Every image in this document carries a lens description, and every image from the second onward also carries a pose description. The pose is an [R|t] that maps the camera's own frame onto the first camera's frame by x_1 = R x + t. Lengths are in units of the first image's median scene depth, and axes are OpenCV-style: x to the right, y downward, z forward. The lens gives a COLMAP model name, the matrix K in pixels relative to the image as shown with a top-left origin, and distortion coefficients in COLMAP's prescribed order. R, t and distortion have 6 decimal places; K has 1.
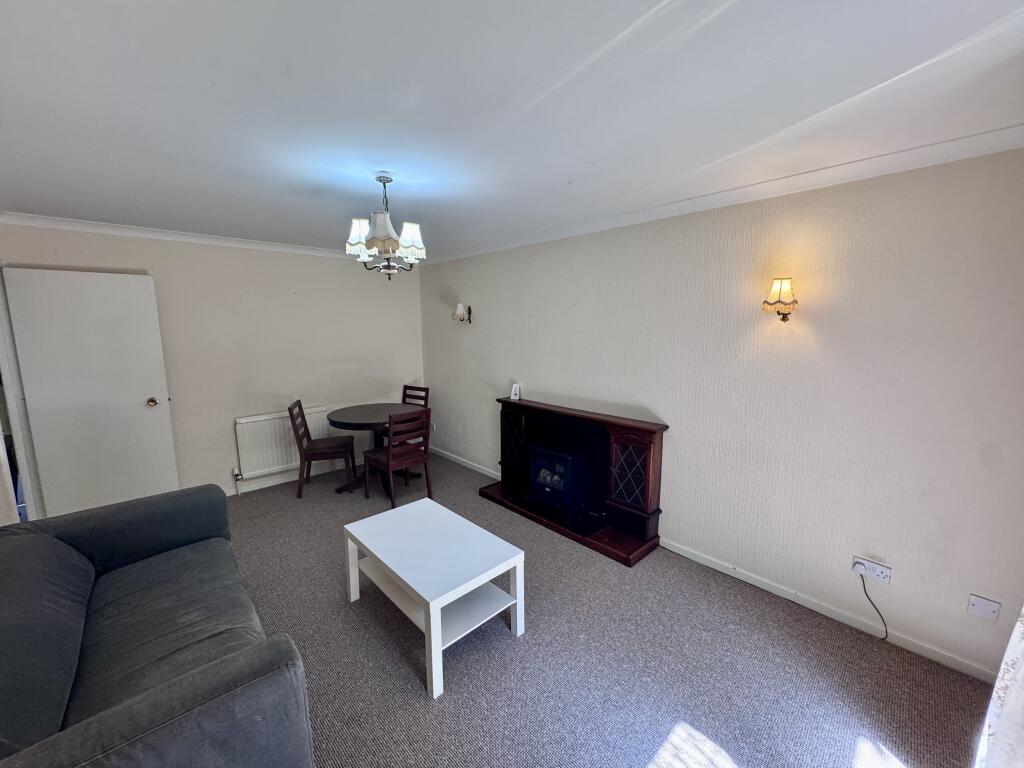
lens RADIAL K [[408.0, 0, 512.0], [0, 408.0, 384.0], [0, 0, 1]] dist [-0.000169, -0.000044]
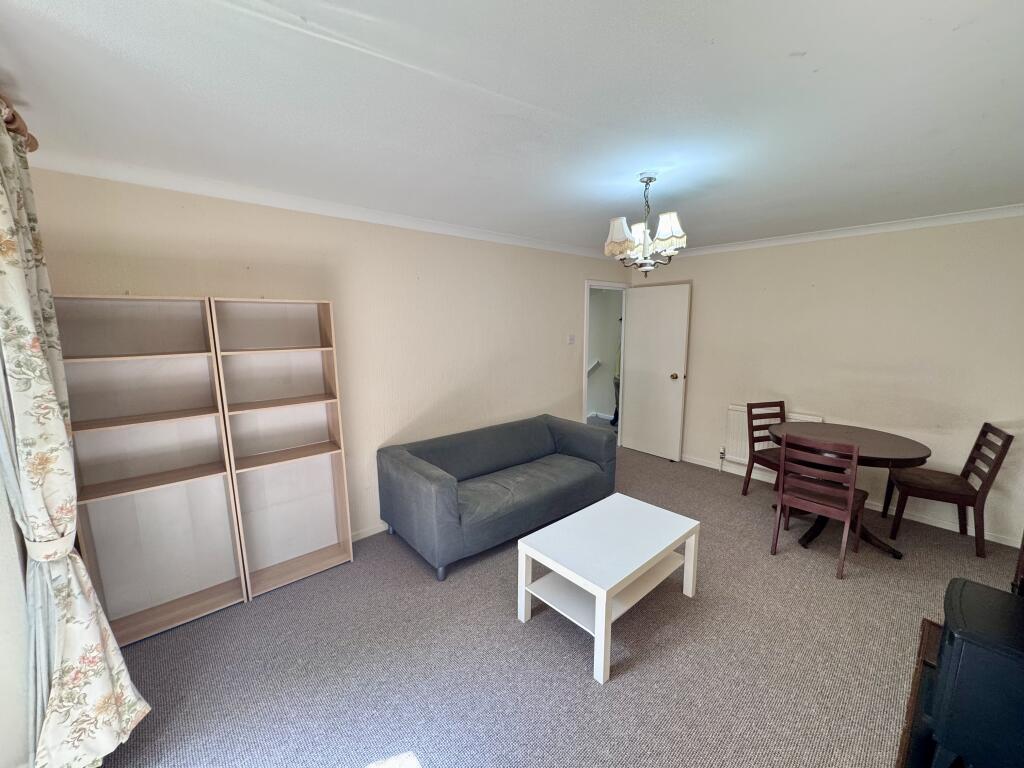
lens RADIAL K [[408.0, 0, 512.0], [0, 408.0, 384.0], [0, 0, 1]] dist [-0.000169, -0.000044]
pose [[-0.029064, 0.156475, -0.987254, 0.729856], [-0.144390, 0.976656, 0.159046, -0.103684], [0.989094, 0.147172, -0.005792, 0.684504]]
